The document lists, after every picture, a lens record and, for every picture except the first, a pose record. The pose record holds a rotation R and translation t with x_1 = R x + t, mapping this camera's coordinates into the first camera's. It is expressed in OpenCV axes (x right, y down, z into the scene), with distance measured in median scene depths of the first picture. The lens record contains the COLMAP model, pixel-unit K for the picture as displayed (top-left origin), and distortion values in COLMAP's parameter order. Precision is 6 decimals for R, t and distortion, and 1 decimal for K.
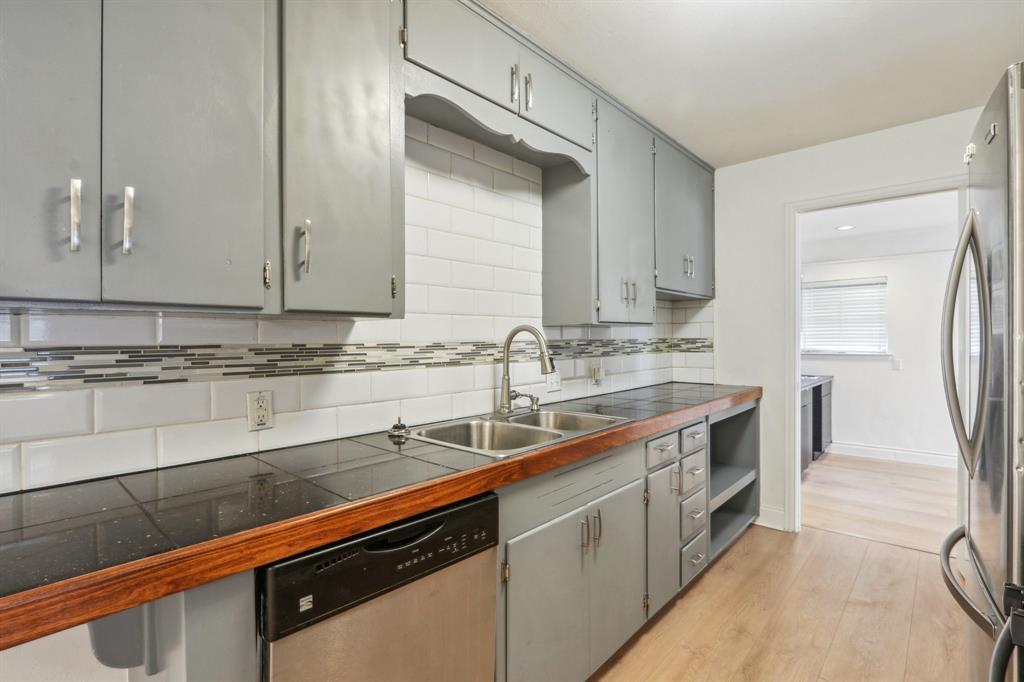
lens RADIAL K [[478.8, 0, 512.0], [0, 478.8, 341.0], [0, 0, 1]] dist [-0.013366, 0.000132]
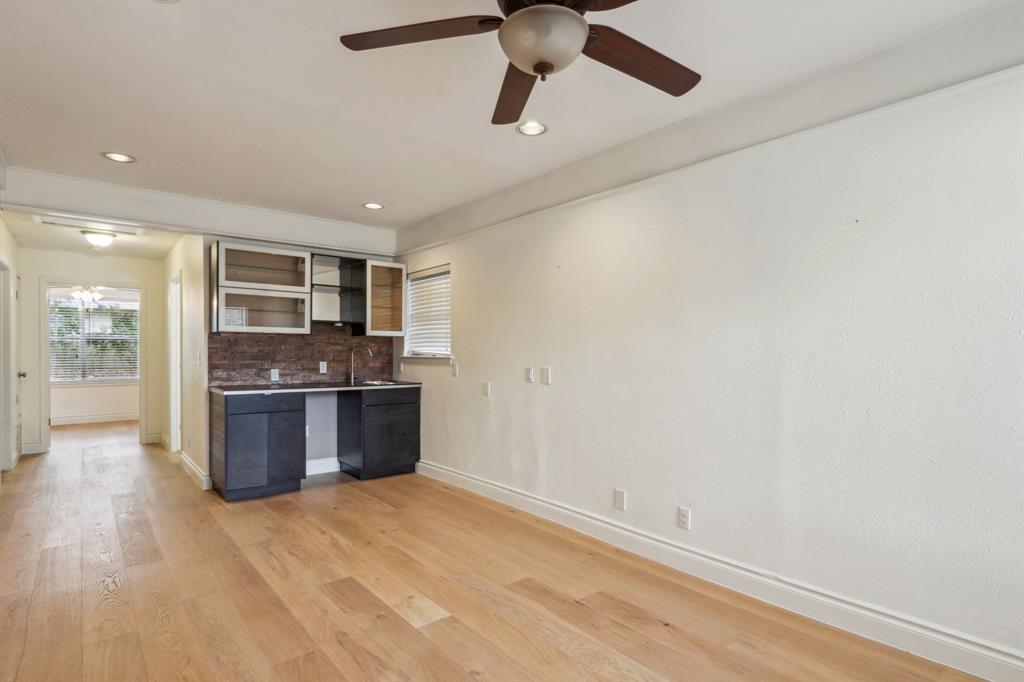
lens RADIAL K [[522.5, 0, 507.9], [0, 522.5, 352.6], [0, 0, 1]] dist [0.000892, 0.000231]
pose [[0.989986, 0.009627, -0.140838, 2.920468], [-0.009865, 0.999951, -0.000993, 0.056666], [0.140822, 0.002373, 0.990032, 0.297852]]
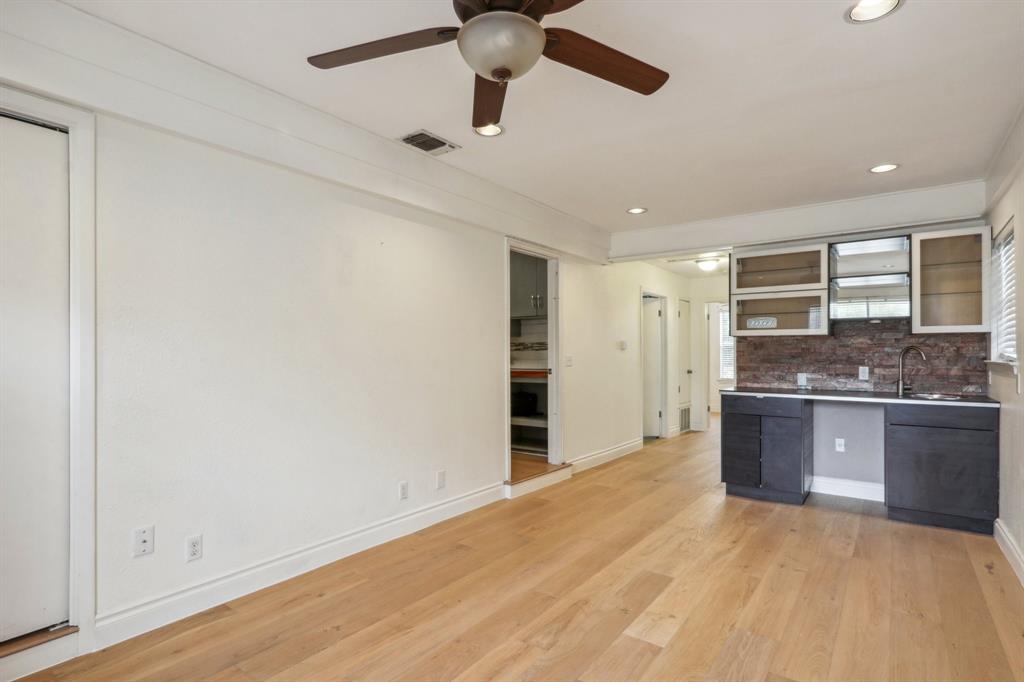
lens RADIAL K [[522.5, 0, 507.9], [0, 522.5, 352.6], [0, 0, 1]] dist [0.000892, 0.000231]
pose [[0.100526, 0.004604, -0.994924, 3.736878], [-0.003736, 0.999984, 0.004250, 0.045699], [0.994927, 0.003290, 0.100541, 1.104795]]
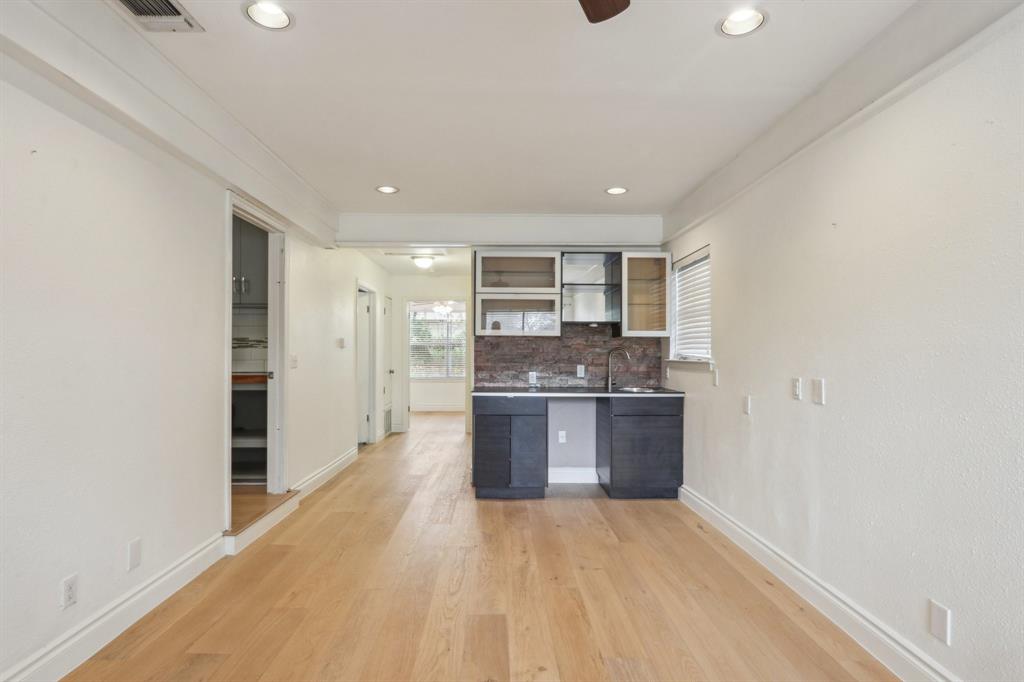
lens RADIAL K [[521.6, 0, 500.7], [0, 521.6, 346.5], [0, 0, 1]] dist [-0.027629, 0.022369]
pose [[0.680294, 0.000067, -0.732939, 3.210804], [-0.010706, 0.999894, -0.009845, 0.048488], [0.732861, 0.014545, 0.680223, 0.837240]]
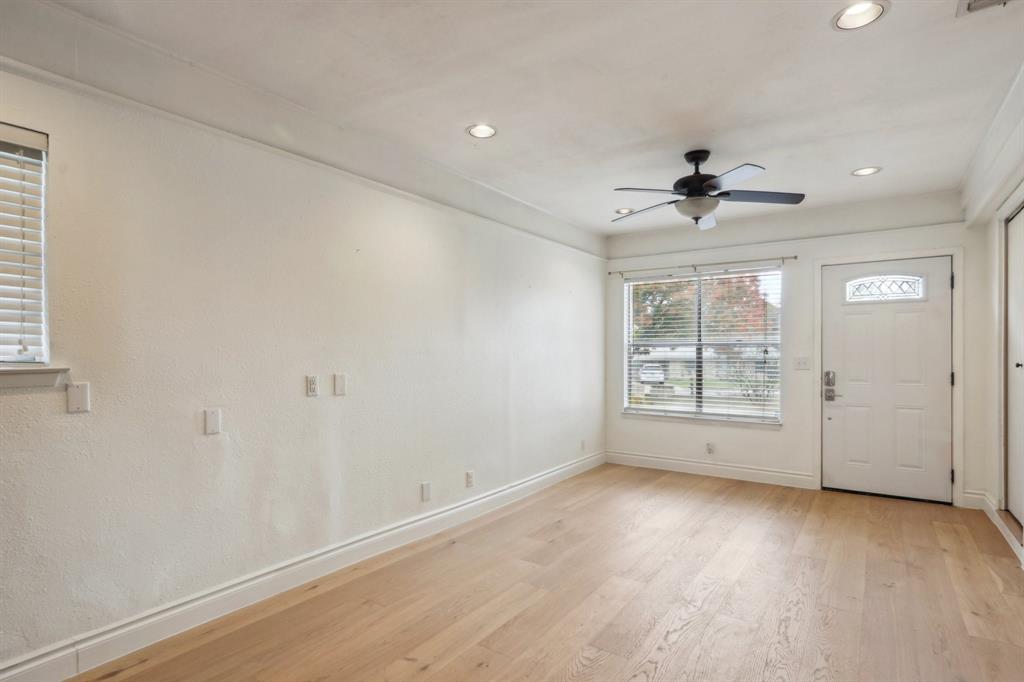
lens RADIAL K [[522.5, 0, 507.9], [0, 522.5, 352.6], [0, 0, 1]] dist [0.000892, 0.000231]
pose [[-0.125408, 0.007102, 0.992080, 1.102899], [0.005447, 0.999964, -0.006470, 0.060210], [-0.992090, 0.004592, -0.125442, 2.075621]]
